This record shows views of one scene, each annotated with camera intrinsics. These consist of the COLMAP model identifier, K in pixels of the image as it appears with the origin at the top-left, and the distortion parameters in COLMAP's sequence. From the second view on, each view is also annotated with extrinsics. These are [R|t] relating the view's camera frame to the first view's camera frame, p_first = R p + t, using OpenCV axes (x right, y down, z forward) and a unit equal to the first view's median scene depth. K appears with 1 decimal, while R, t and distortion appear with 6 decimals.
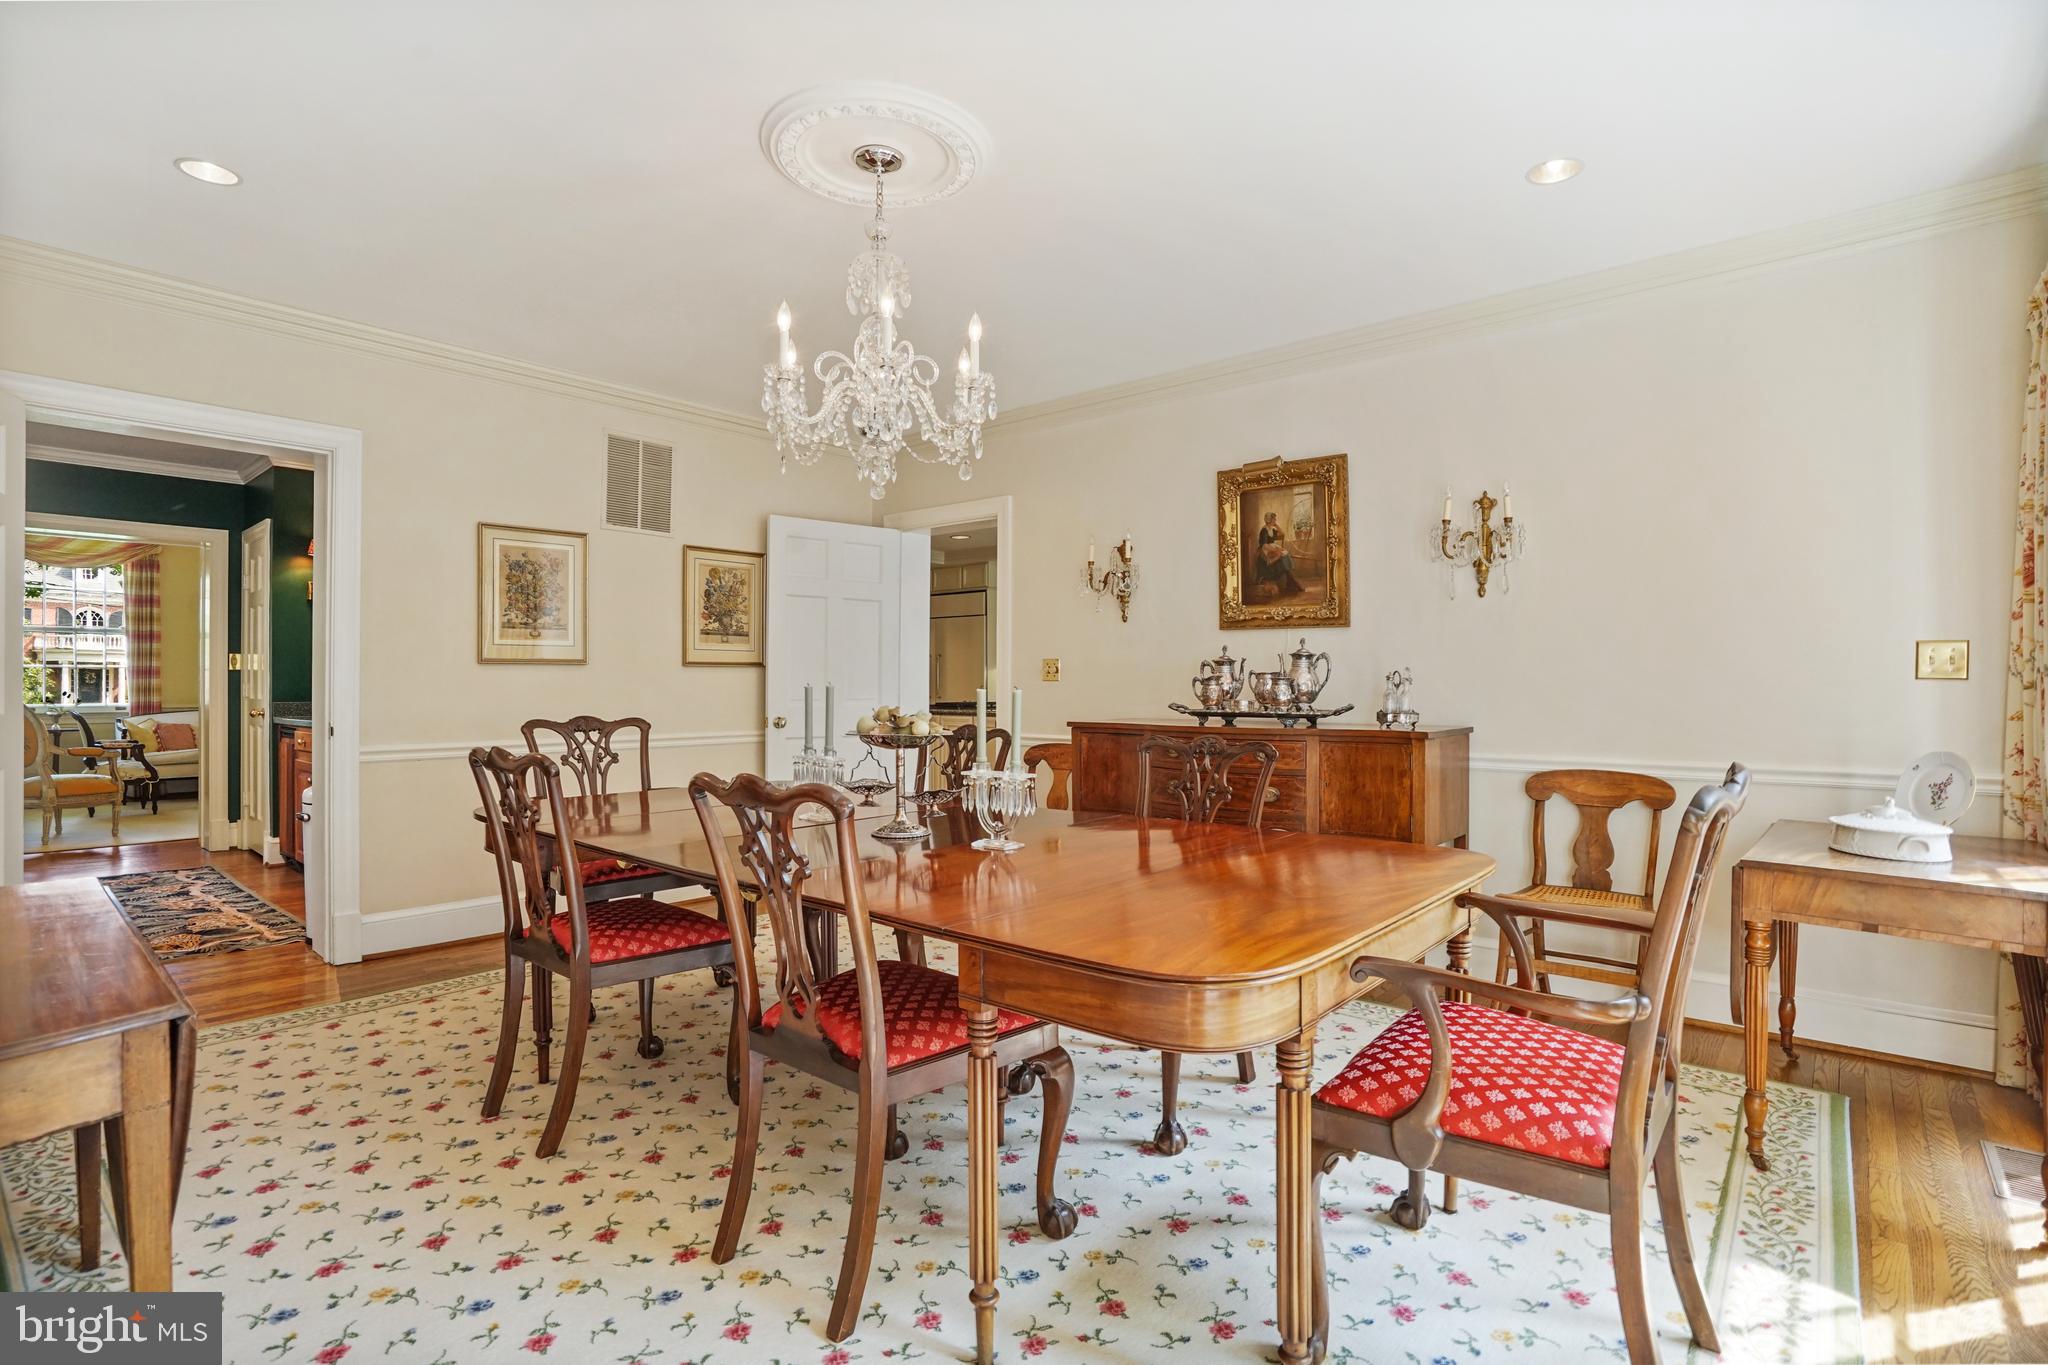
lens RADIAL K [[985.2, 0, 1028.7], [0, 985.2, 691.6], [0, 0, 1]] dist [-0.059959, 0.026030]
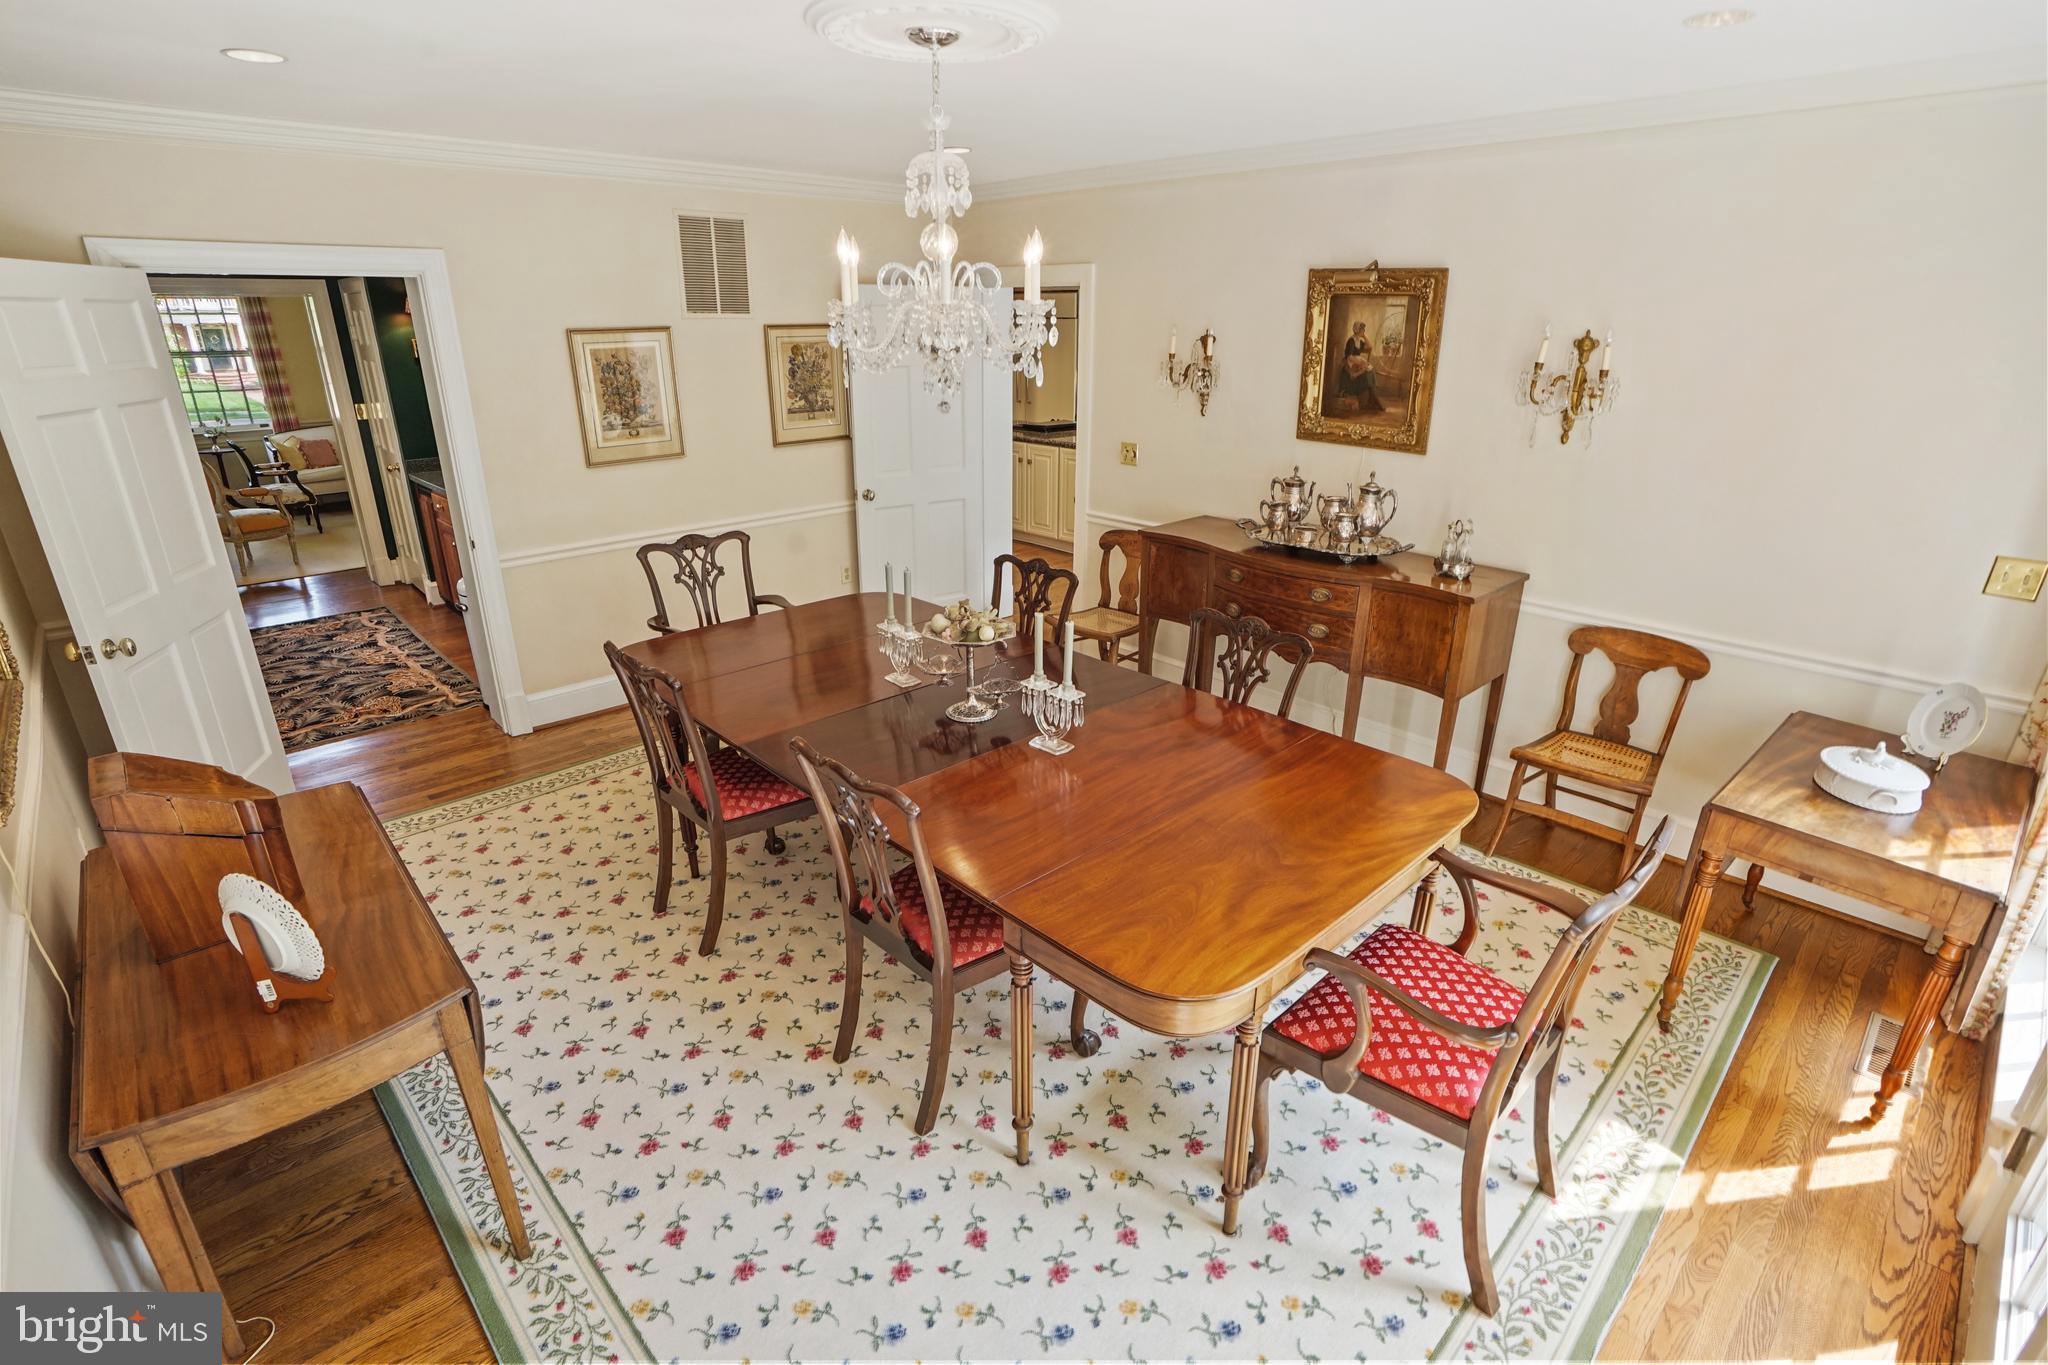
lens RADIAL K [[985.2, 0, 1028.7], [0, 985.2, 691.6], [0, 0, 1]] dist [-0.059959, 0.026030]
pose [[0.994891, 0.038754, -0.093216, 0.033457], [-0.002342, 0.931991, 0.362474, -0.225670], [0.100924, -0.360404, 0.927320, -0.045433]]
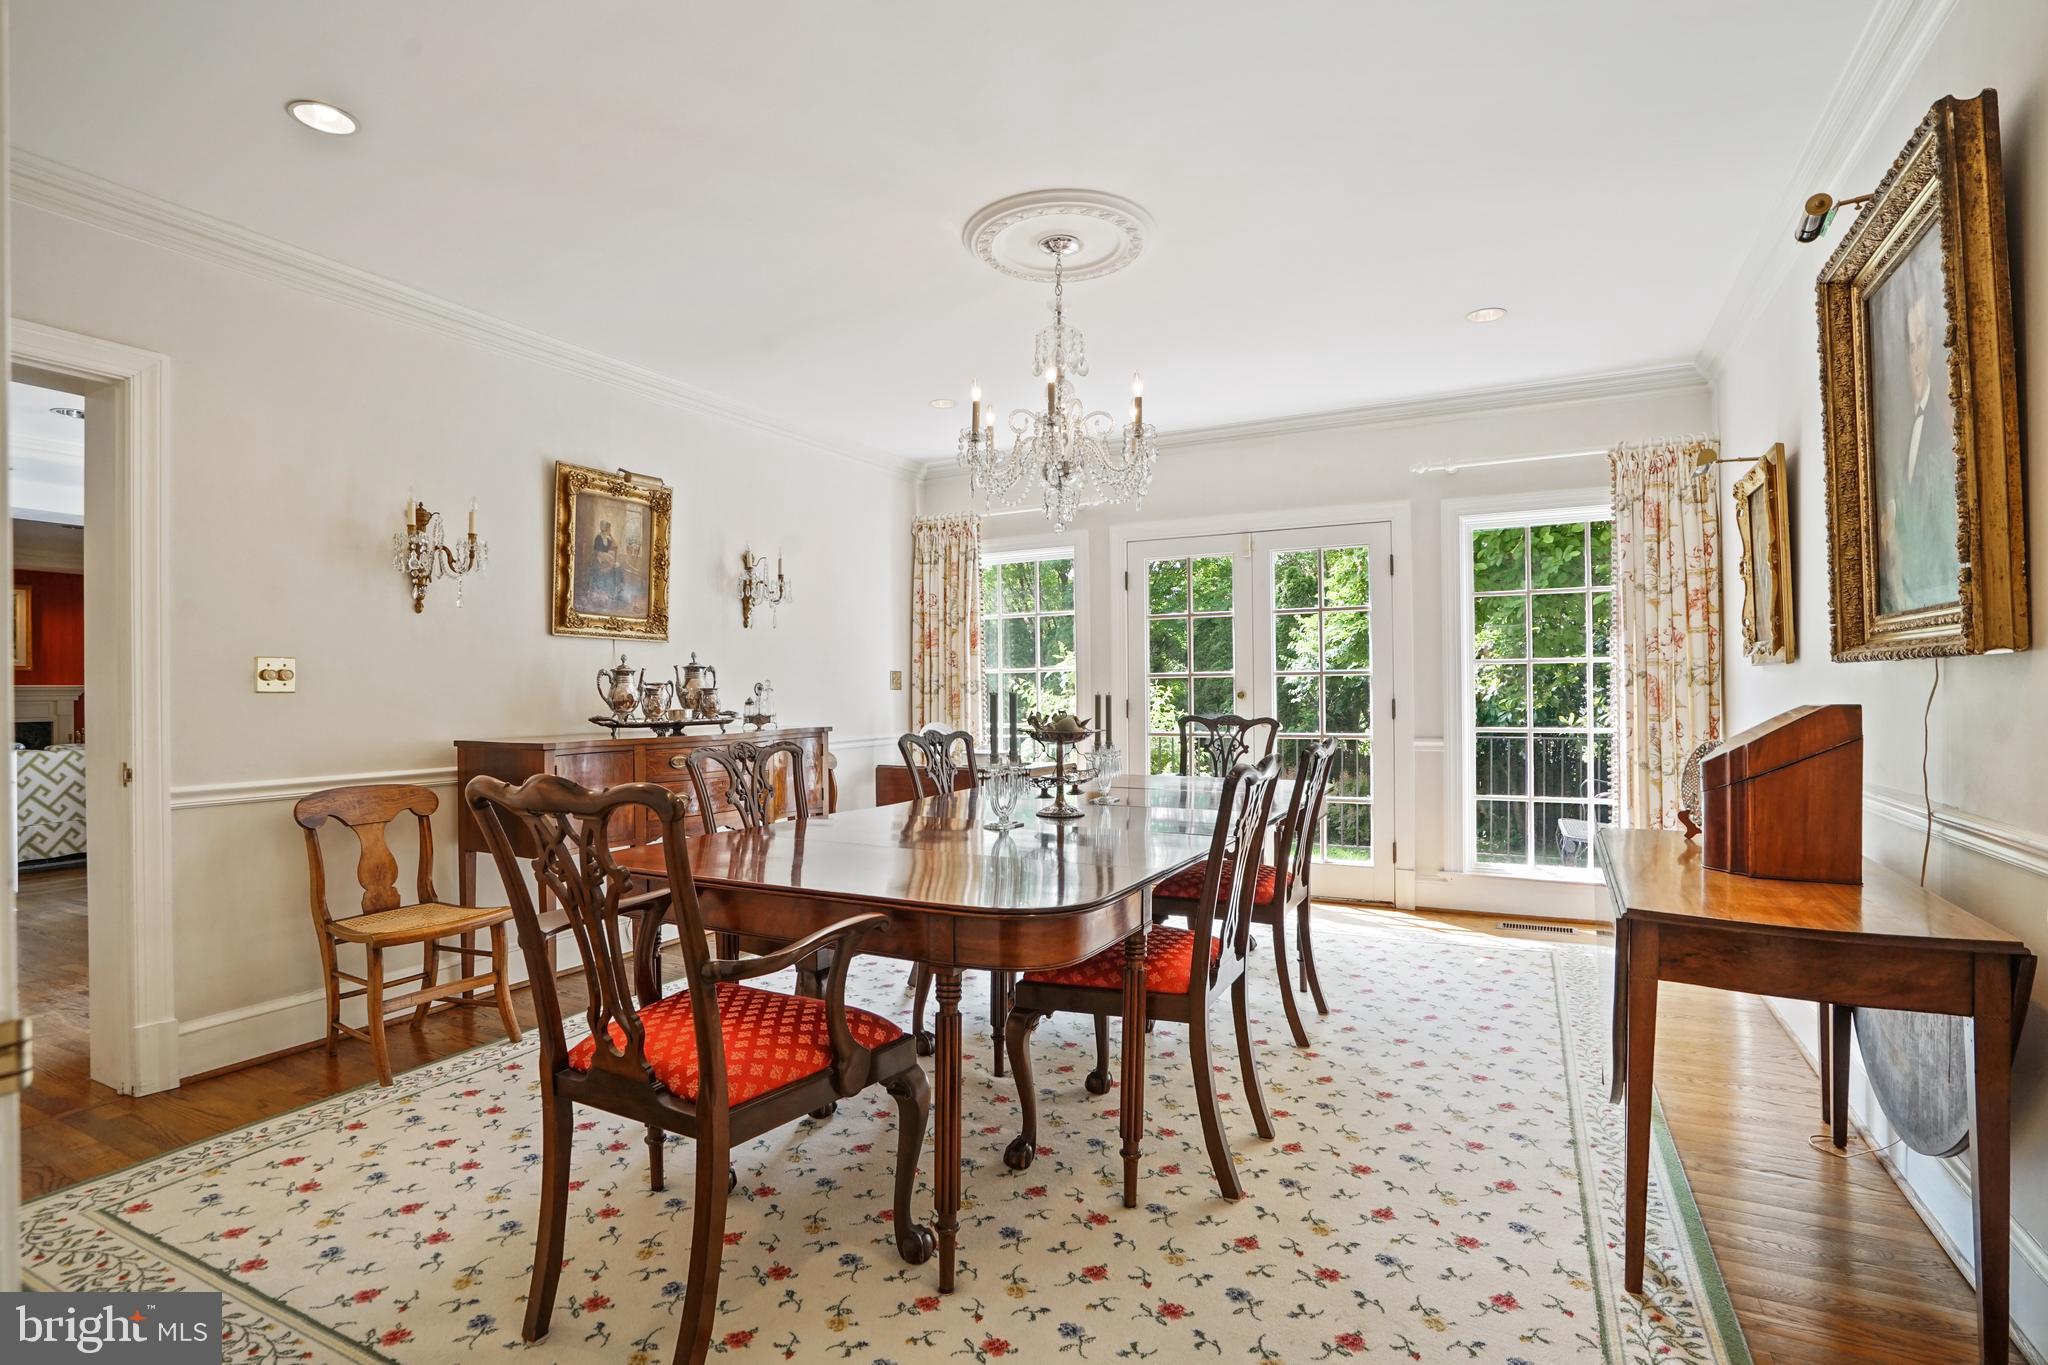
lens RADIAL K [[985.2, 0, 1028.7], [0, 985.2, 691.6], [0, 0, 1]] dist [-0.059959, 0.026030]
pose [[-0.220302, 0.018747, 0.975251, -0.950606], [0.032368, 0.999405, -0.011899, 0.016528], [-0.974894, 0.028945, -0.220778, 0.960316]]
